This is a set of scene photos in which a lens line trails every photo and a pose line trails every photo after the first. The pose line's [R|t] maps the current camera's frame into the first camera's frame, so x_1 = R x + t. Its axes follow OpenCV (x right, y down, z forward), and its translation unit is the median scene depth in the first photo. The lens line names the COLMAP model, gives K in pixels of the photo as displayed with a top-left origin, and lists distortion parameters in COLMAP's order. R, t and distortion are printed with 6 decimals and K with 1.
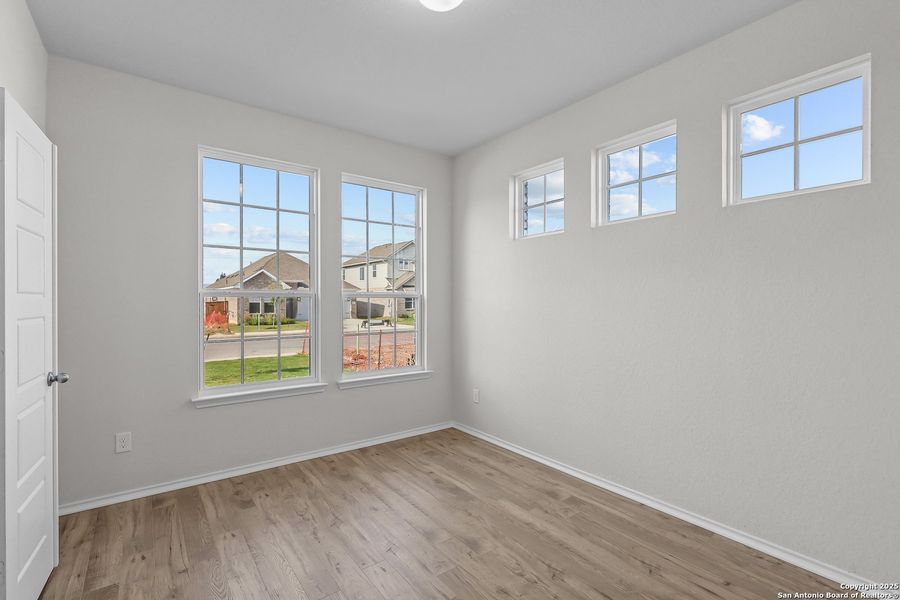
lens RADIAL K [[412.3, 0, 445.7], [0, 412.3, 302.7], [0, 0, 1]] dist [-0.006746, 0.003700]
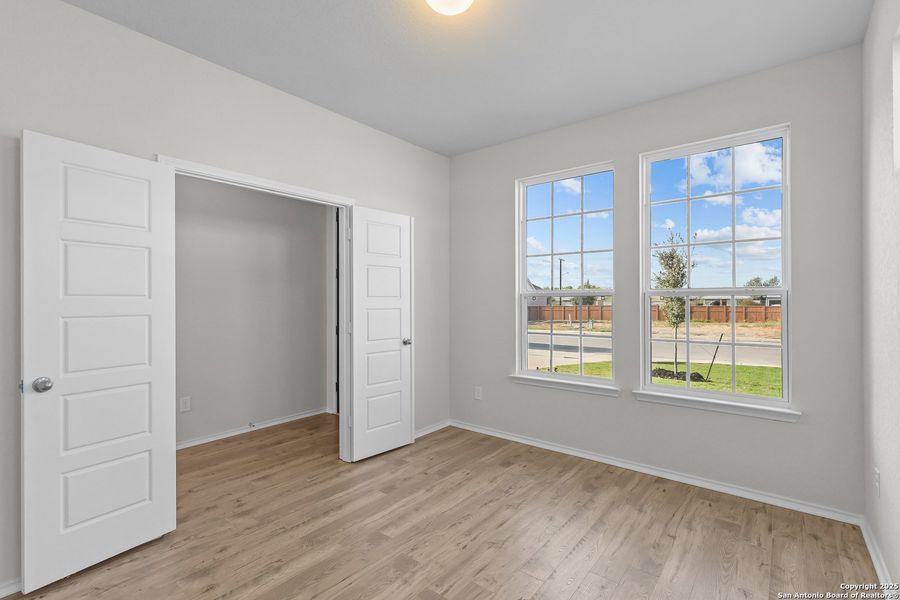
lens RADIAL K [[412.3, 0, 446.2], [0, 412.3, 298.0], [0, 0, 1]] dist [-0.006746, 0.003700]
pose [[0.243918, -0.008064, -0.969762, 0.563668], [-0.002726, 0.999956, -0.009001, 0.001605], [0.969792, 0.004839, 0.243885, 0.433093]]
